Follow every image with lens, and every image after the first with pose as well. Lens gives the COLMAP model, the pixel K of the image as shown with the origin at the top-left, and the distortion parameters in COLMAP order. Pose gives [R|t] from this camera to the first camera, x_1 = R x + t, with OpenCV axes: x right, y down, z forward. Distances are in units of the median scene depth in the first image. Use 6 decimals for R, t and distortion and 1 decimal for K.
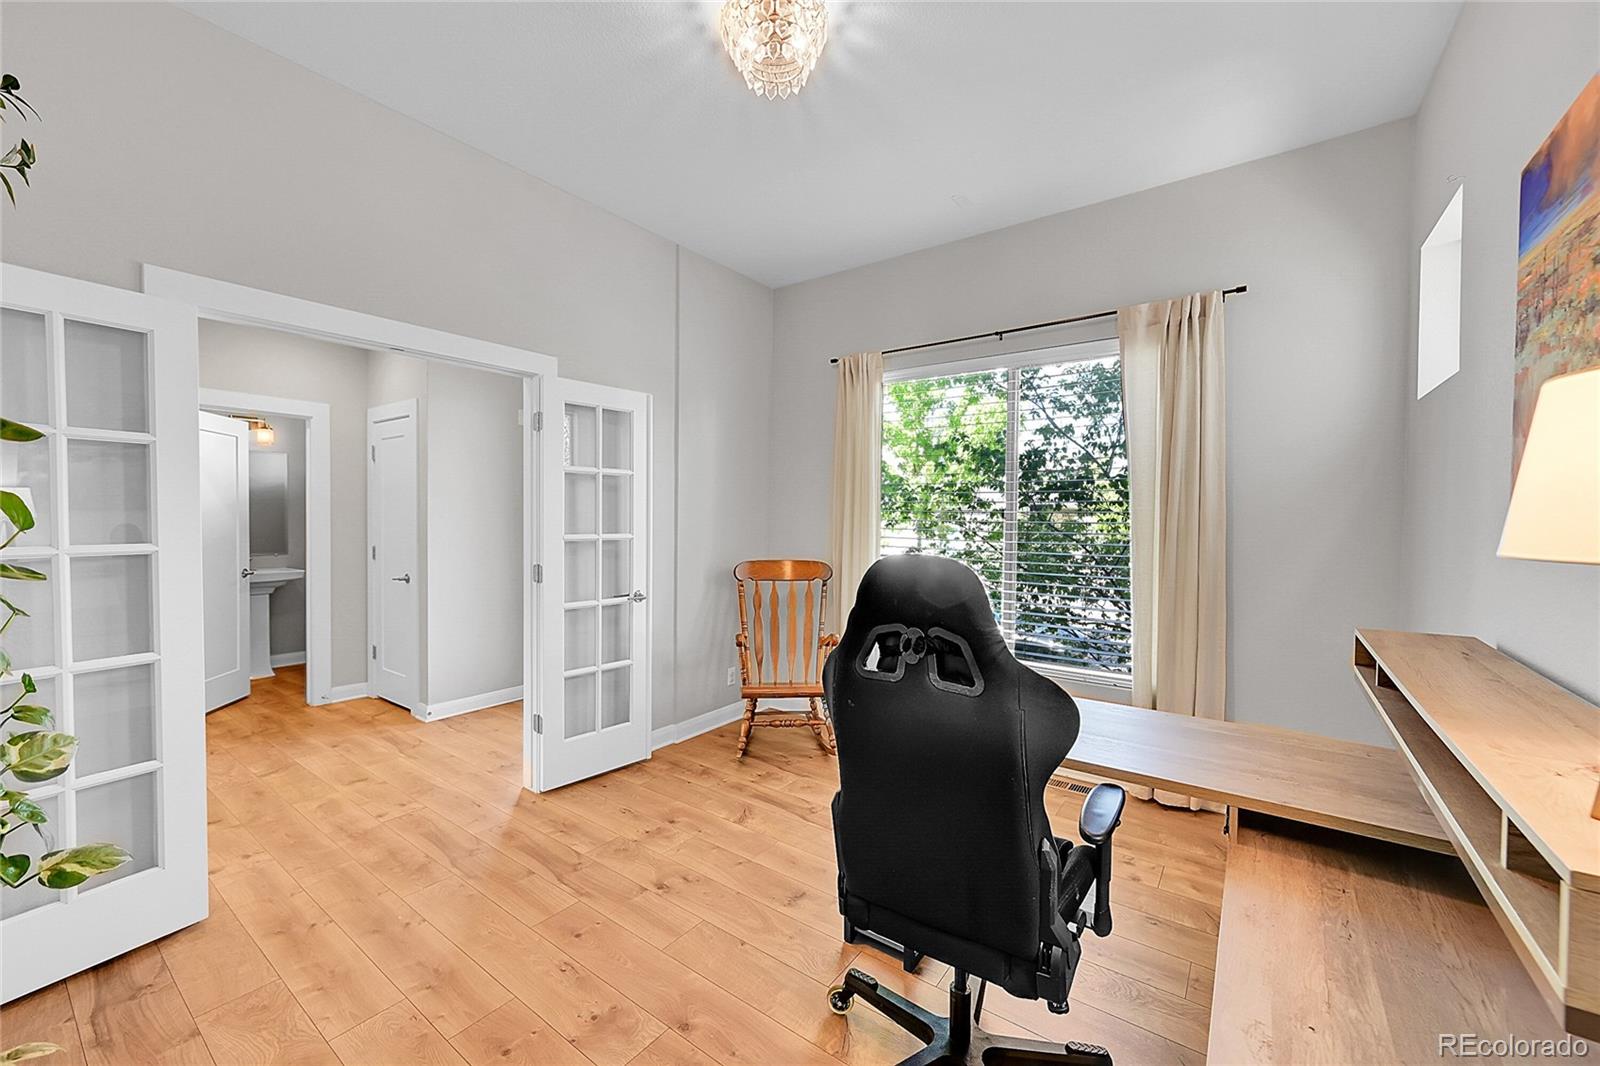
lens RADIAL K [[628.6, 0, 800.0], [0, 628.6, 533.0], [0, 0, 1]] dist [-0.002883, 0.000115]
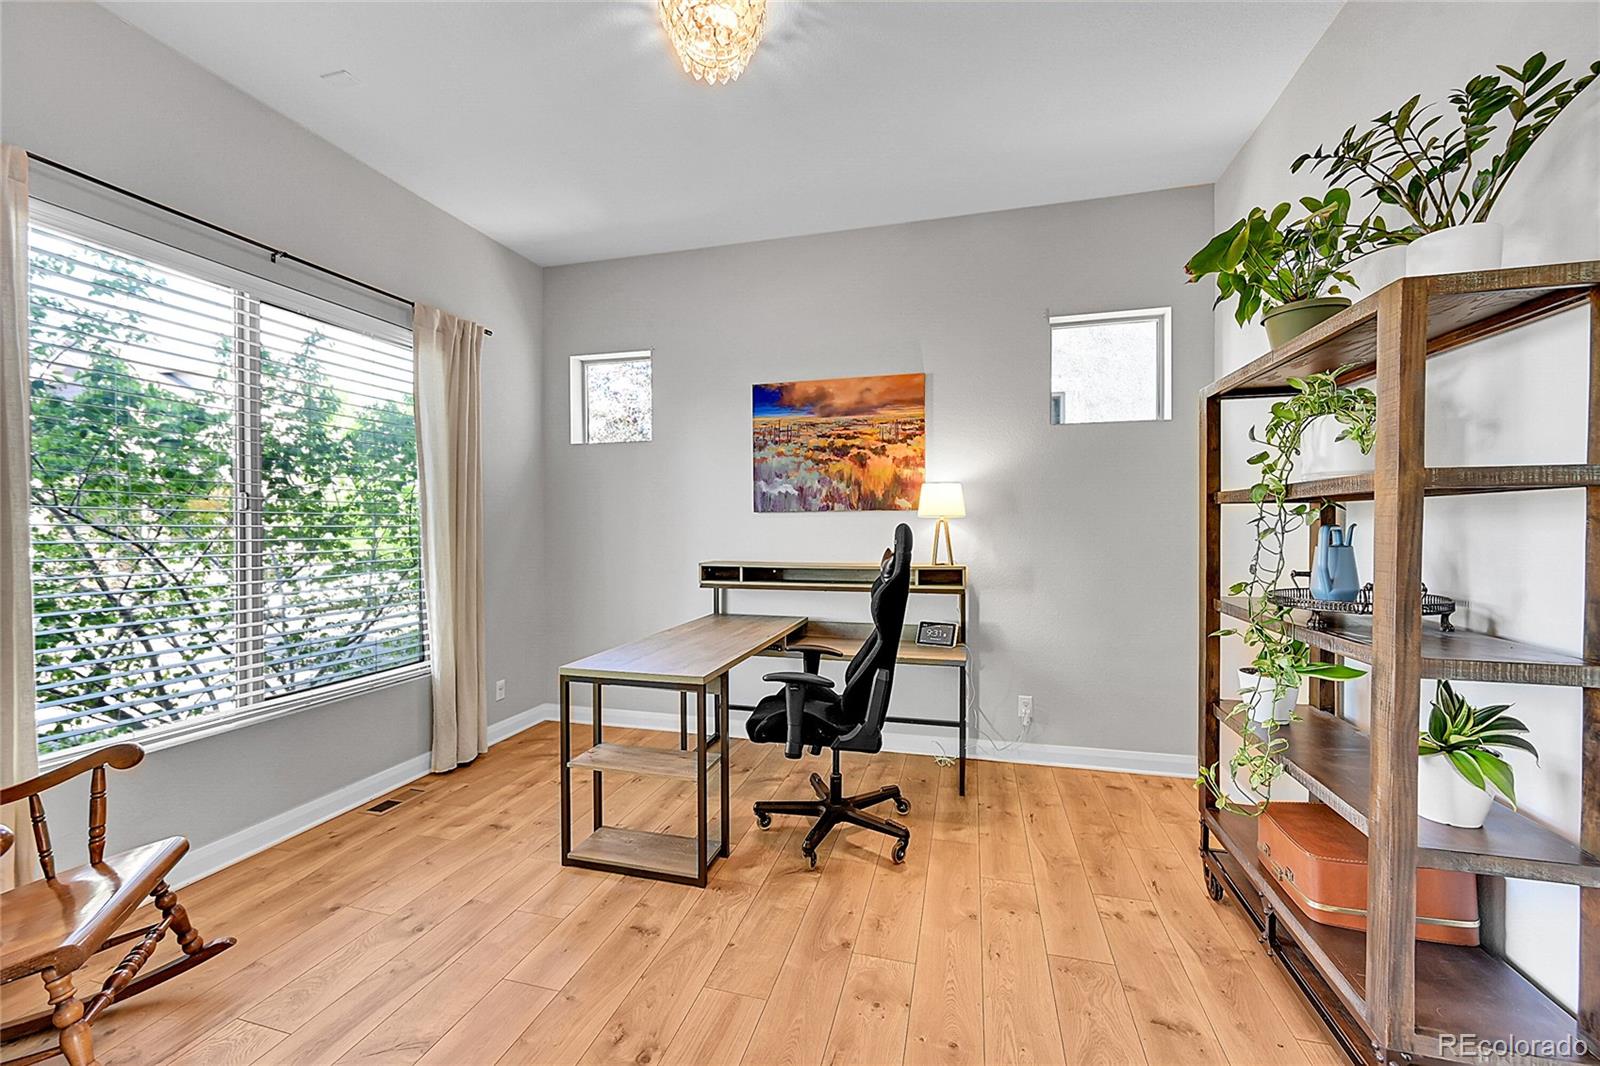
lens RADIAL K [[628.6, 0, 800.0], [0, 628.6, 533.0], [0, 0, 1]] dist [-0.002883, 0.000115]
pose [[-0.361948, -0.015874, 0.932063, -0.981895], [0.023801, 0.999372, 0.026263, 0.002757], [-0.931894, 0.031690, -0.361343, 1.191035]]
